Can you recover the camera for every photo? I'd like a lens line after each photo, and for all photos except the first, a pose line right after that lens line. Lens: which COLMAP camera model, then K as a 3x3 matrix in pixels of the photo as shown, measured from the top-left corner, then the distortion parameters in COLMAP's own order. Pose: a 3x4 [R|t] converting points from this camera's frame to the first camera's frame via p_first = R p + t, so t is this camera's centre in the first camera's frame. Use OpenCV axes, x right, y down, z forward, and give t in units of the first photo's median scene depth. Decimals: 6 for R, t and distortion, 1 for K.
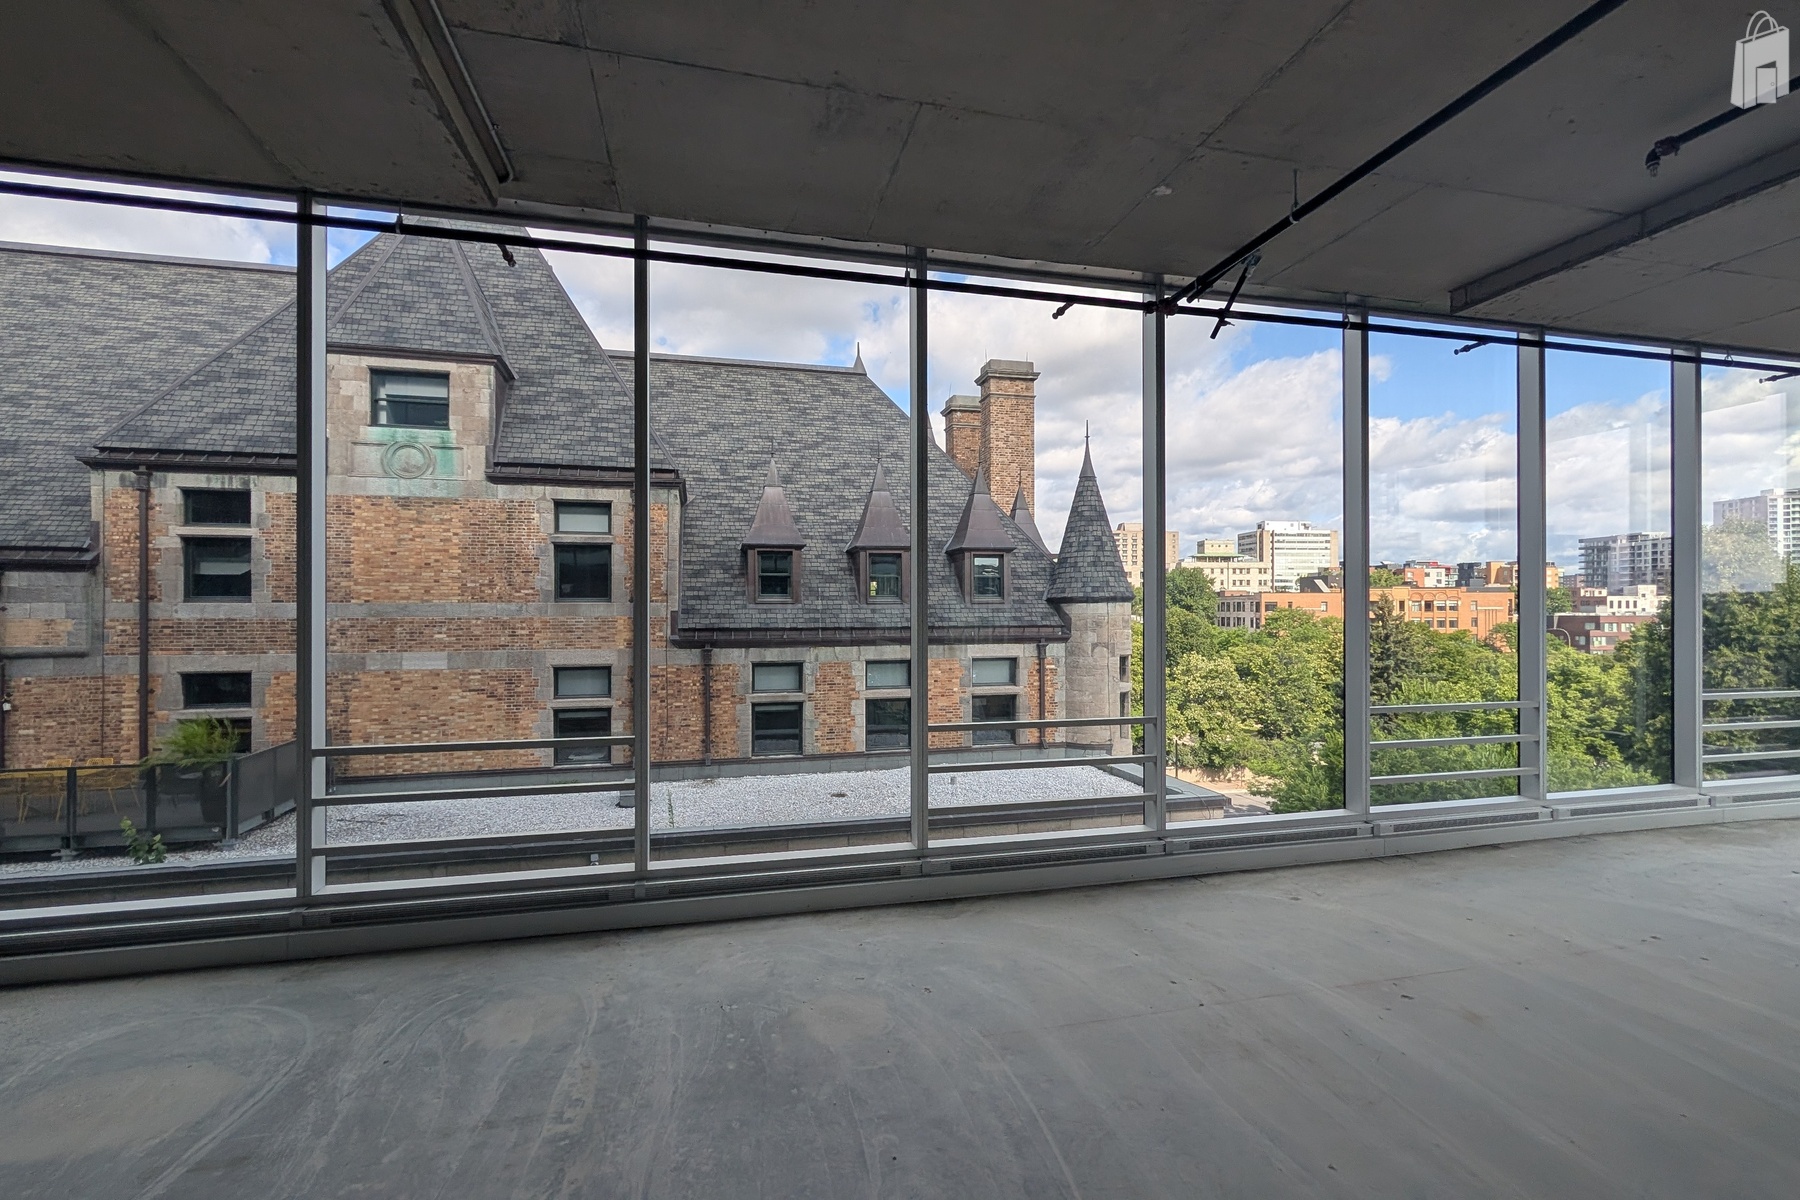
lens RADIAL K [[772.5, 0, 898.1], [0, 772.5, 608.3], [0, 0, 1]] dist [0.001566, -0.000429]
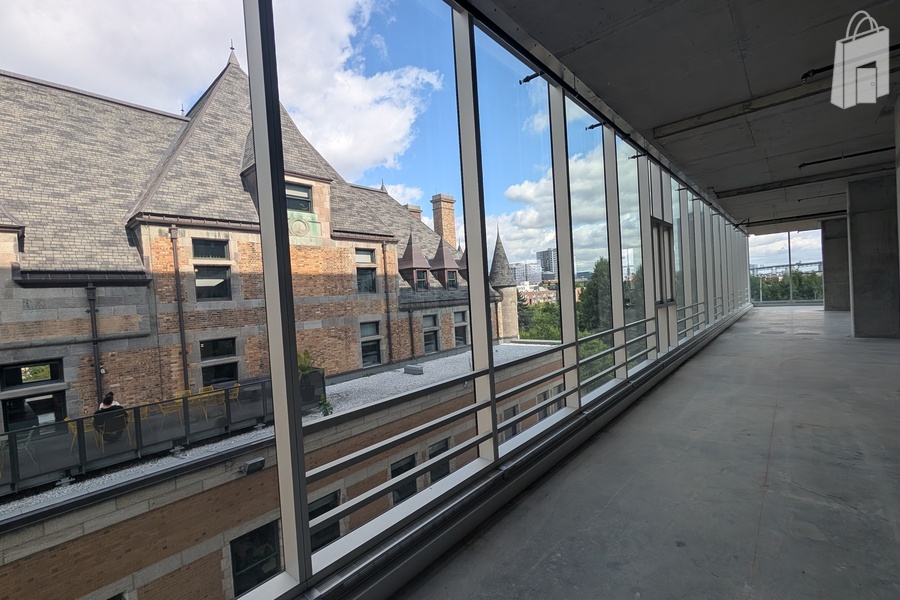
lens RADIAL K [[386.2, 0, 453.7], [0, 386.2, 305.7], [0, 0, 1]] dist [0.001566, -0.000429]
pose [[0.817685, -0.064758, 0.572011, -0.883560], [0.059298, 0.997842, 0.028202, 0.010372], [-0.572603, 0.010858, 0.819761, -0.067597]]
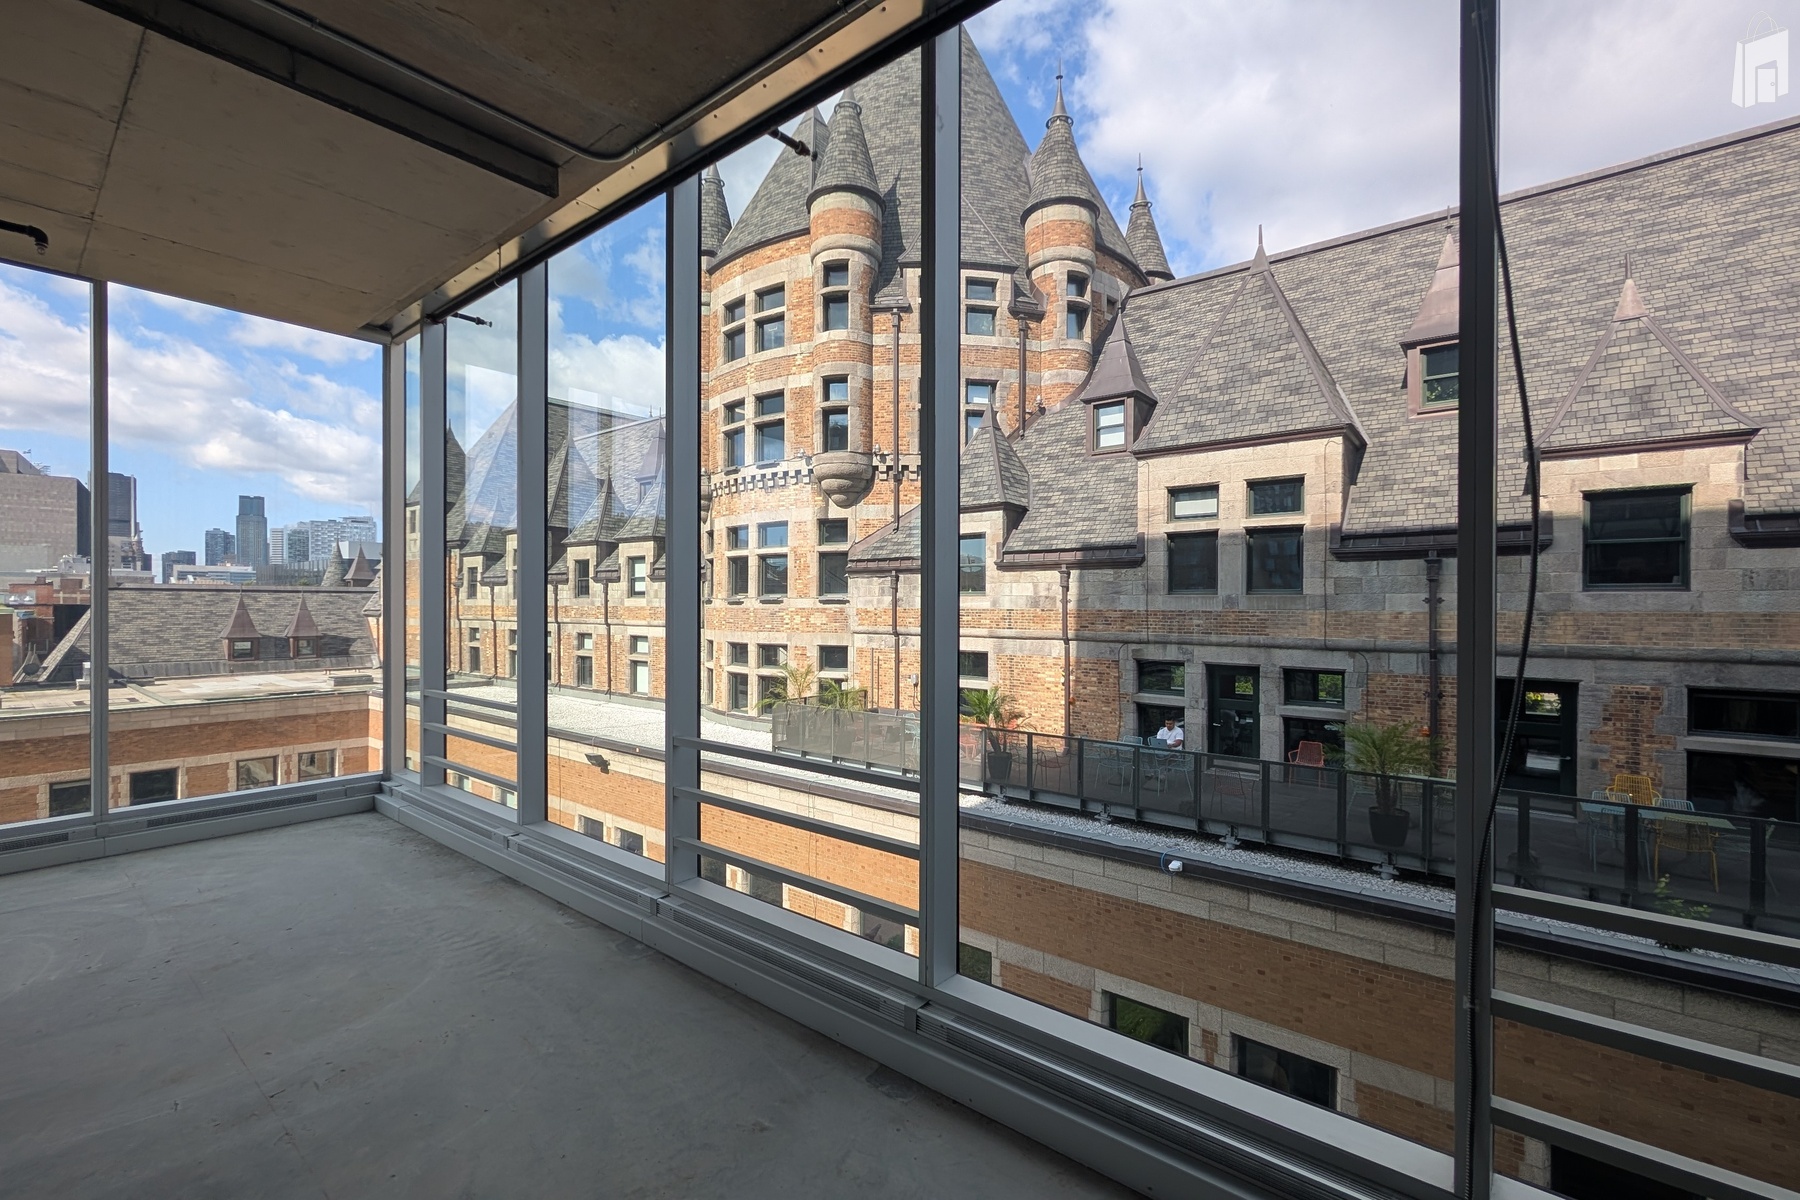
lens RADIAL K [[772.5, 0, 906.3], [0, 772.5, 606.5], [0, 0, 1]] dist [0.001566, -0.000429]
pose [[0.609286, 0.007914, -0.792911, -1.009639], [-0.003456, 0.999967, 0.007326, 0.004919], [0.792943, -0.001723, 0.609293, -0.114133]]
